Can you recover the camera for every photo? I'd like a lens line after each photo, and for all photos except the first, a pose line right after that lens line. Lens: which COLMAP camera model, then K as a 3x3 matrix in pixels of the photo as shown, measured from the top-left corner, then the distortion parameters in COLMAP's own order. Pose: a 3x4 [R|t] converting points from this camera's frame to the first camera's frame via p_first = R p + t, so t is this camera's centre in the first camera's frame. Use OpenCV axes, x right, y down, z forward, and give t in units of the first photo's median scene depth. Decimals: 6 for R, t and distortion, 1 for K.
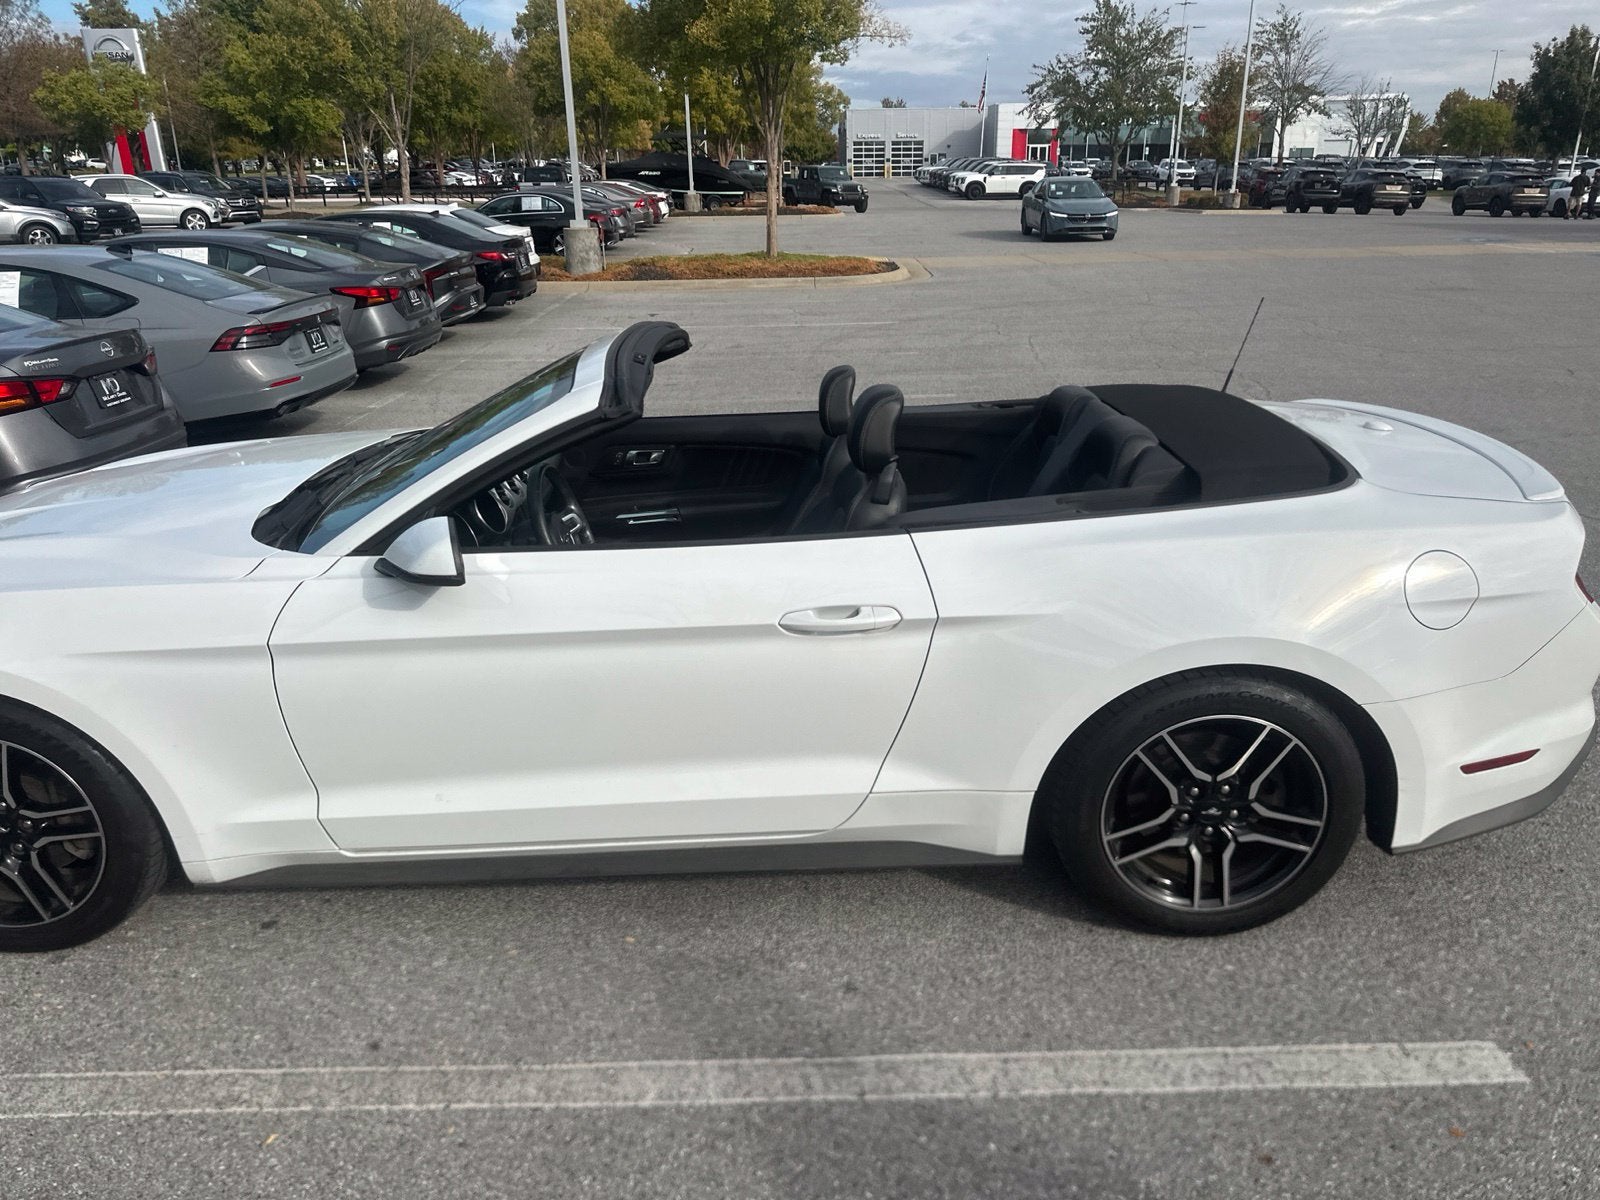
lens RADIAL K [[1151.3, 0, 800.0], [0, 1151.3, 600.0], [0, 0, 1]] dist [0.037998, -0.059367]
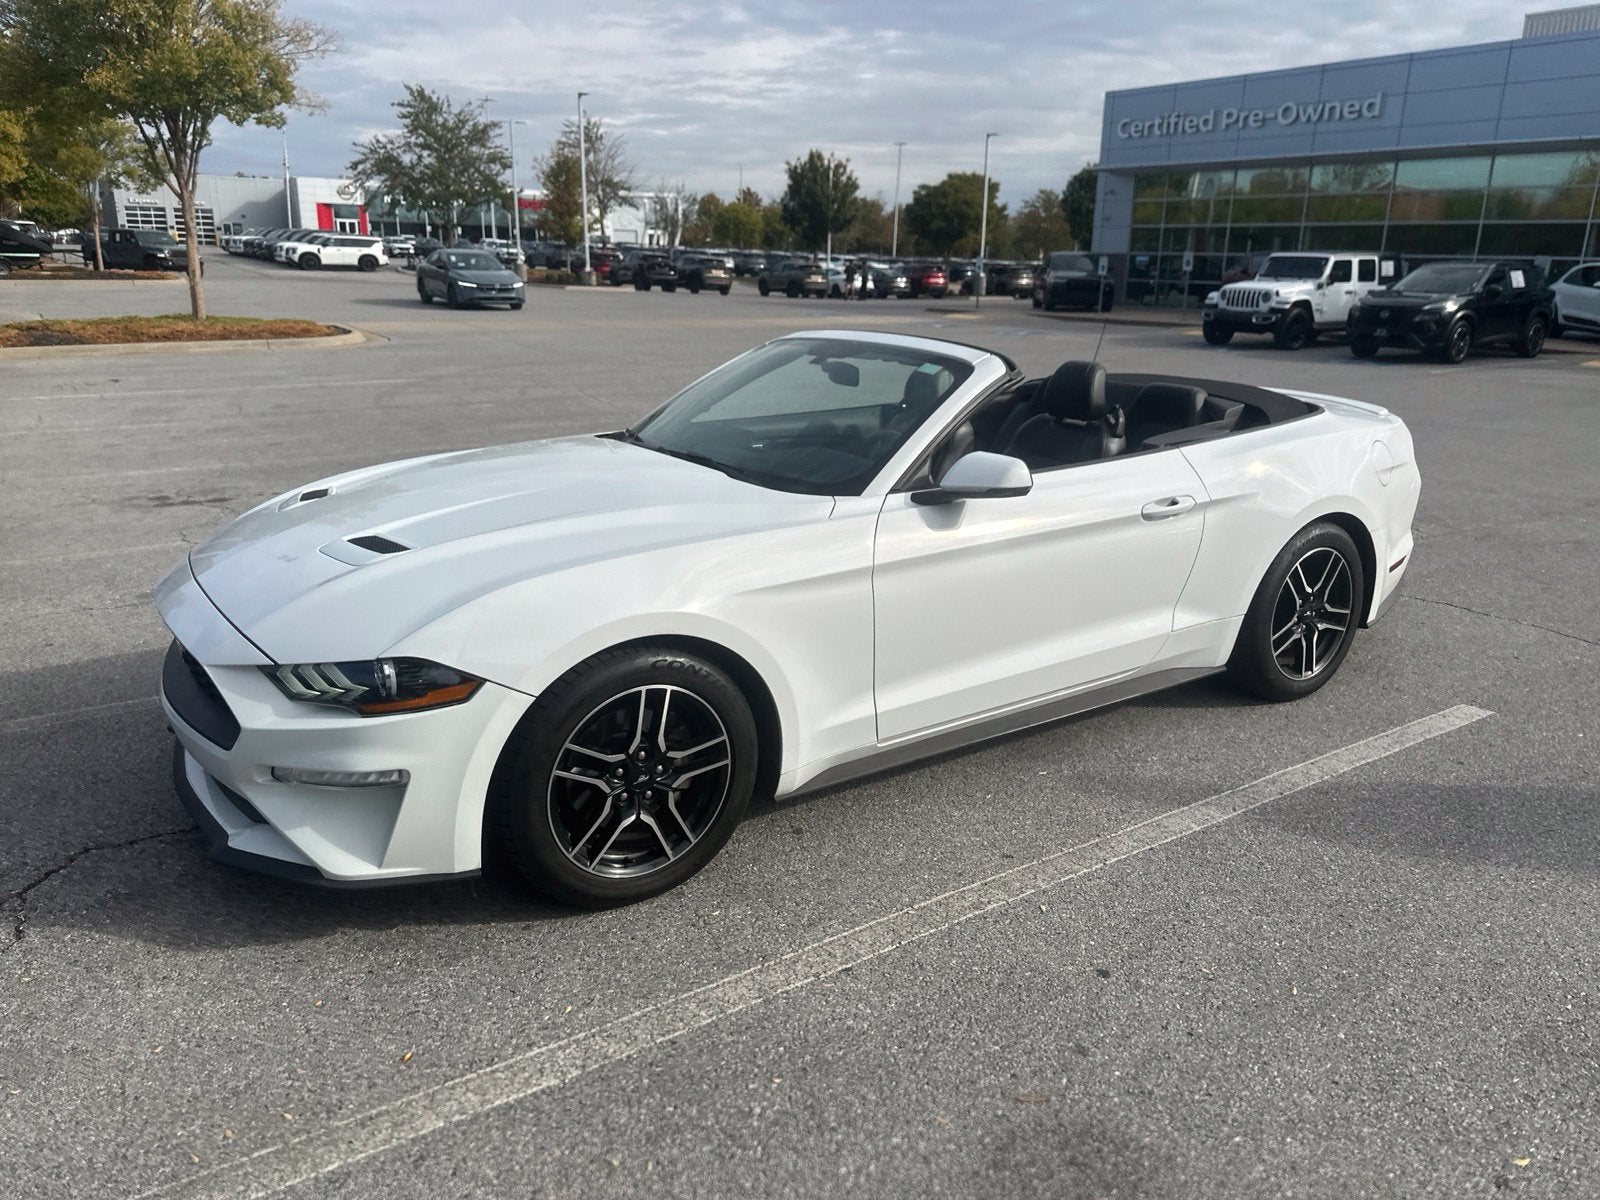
lens RADIAL K [[1184.0, 0, 782.4], [0, 1184.0, 560.9], [0, 0, 1]] dist [-0.040983, 0.000554]
pose [[0.833394, -0.096864, 0.544124, -0.105718], [0.149730, 0.987274, -0.053578, 0.007610], [-0.532010, 0.126123, 0.837292, -0.001411]]
